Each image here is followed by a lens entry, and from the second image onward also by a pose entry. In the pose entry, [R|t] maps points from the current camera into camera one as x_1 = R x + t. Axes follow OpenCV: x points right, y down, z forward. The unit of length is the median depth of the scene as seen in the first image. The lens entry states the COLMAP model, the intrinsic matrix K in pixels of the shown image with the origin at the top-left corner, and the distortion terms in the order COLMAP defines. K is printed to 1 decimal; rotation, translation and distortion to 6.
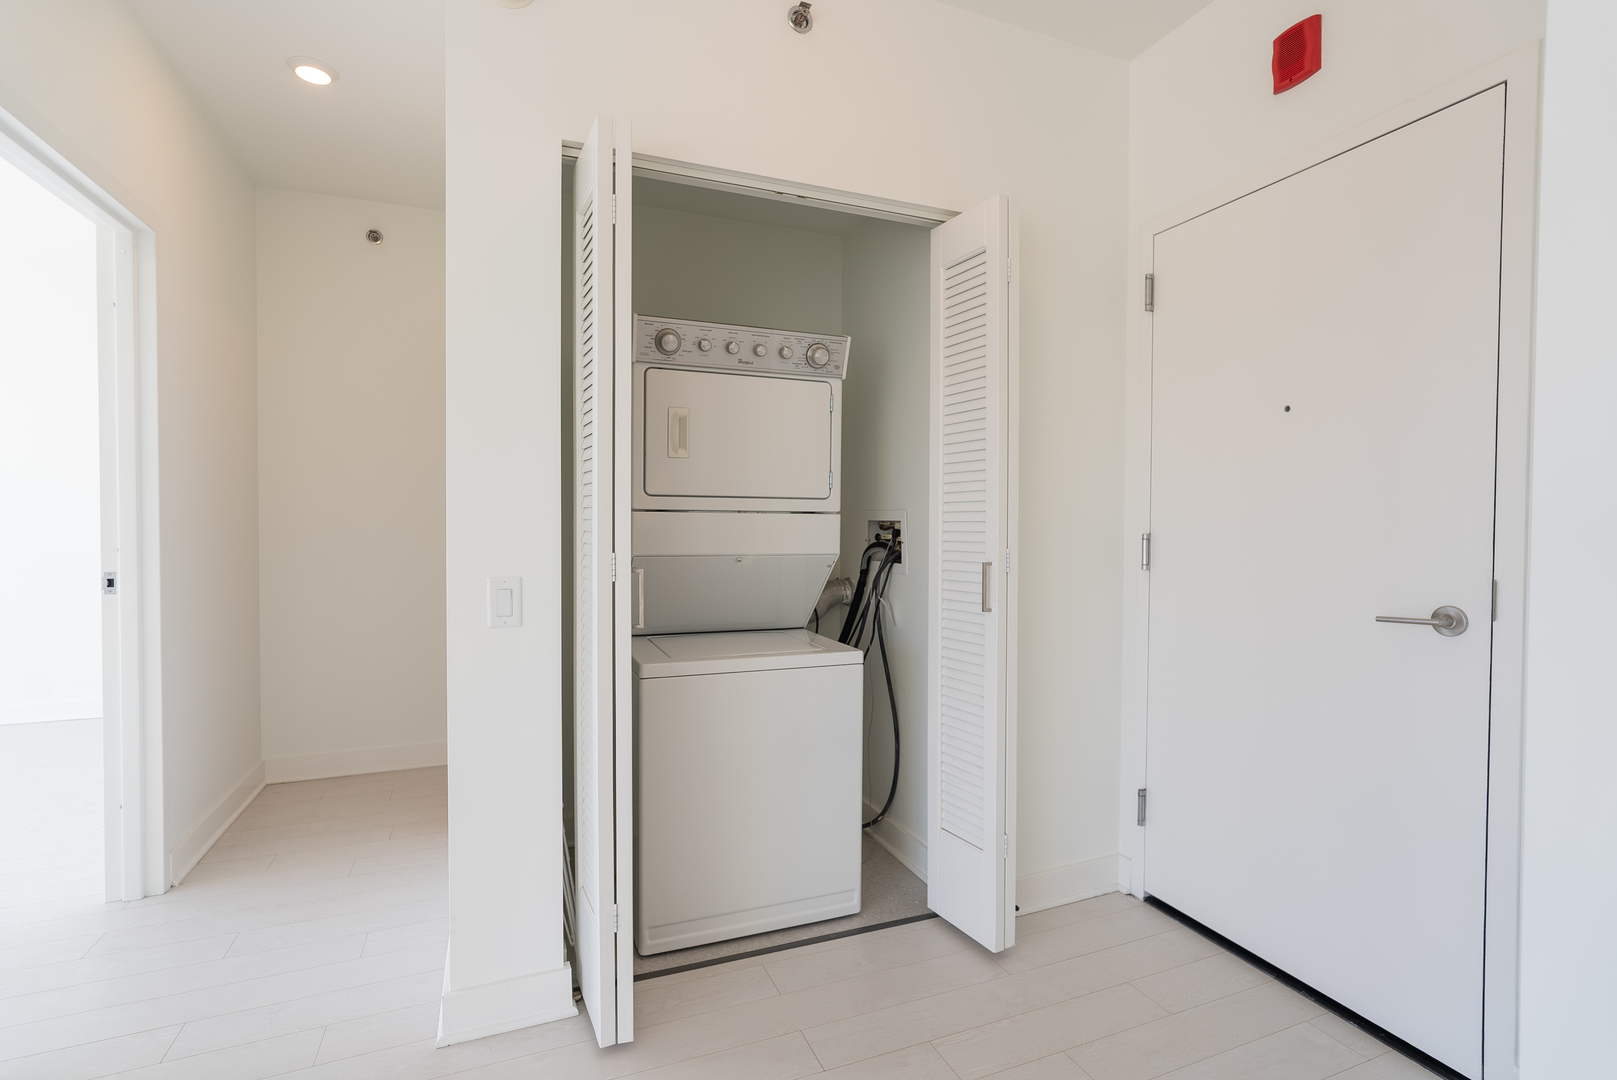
lens RADIAL K [[770.9, 0, 813.0], [0, 770.9, 532.8], [0, 0, 1]] dist [-0.012407, 0.004613]
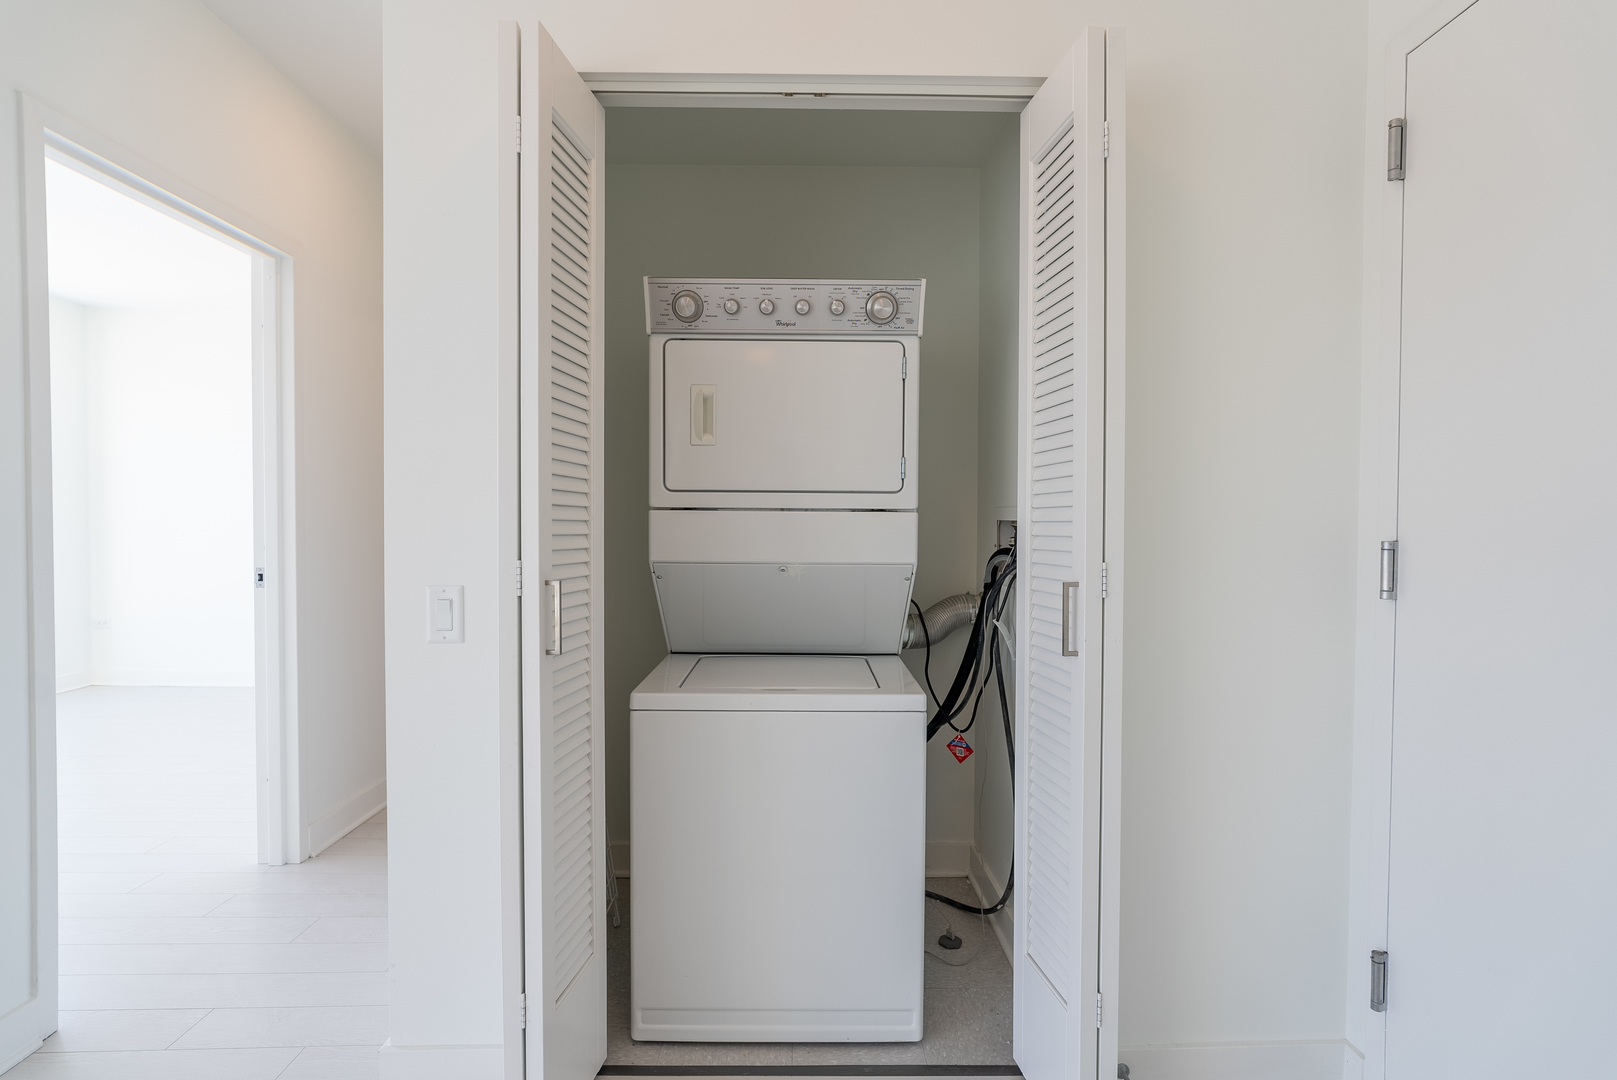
lens RADIAL K [[770.9, 0, 803.9], [0, 770.9, 534.0], [0, 0, 1]] dist [-0.012407, 0.004613]
pose [[0.929237, 0.005086, -0.369450, 0.226505], [-0.004909, 0.999987, 0.001420, -0.003013], [0.369453, 0.000494, 0.929249, 0.257148]]
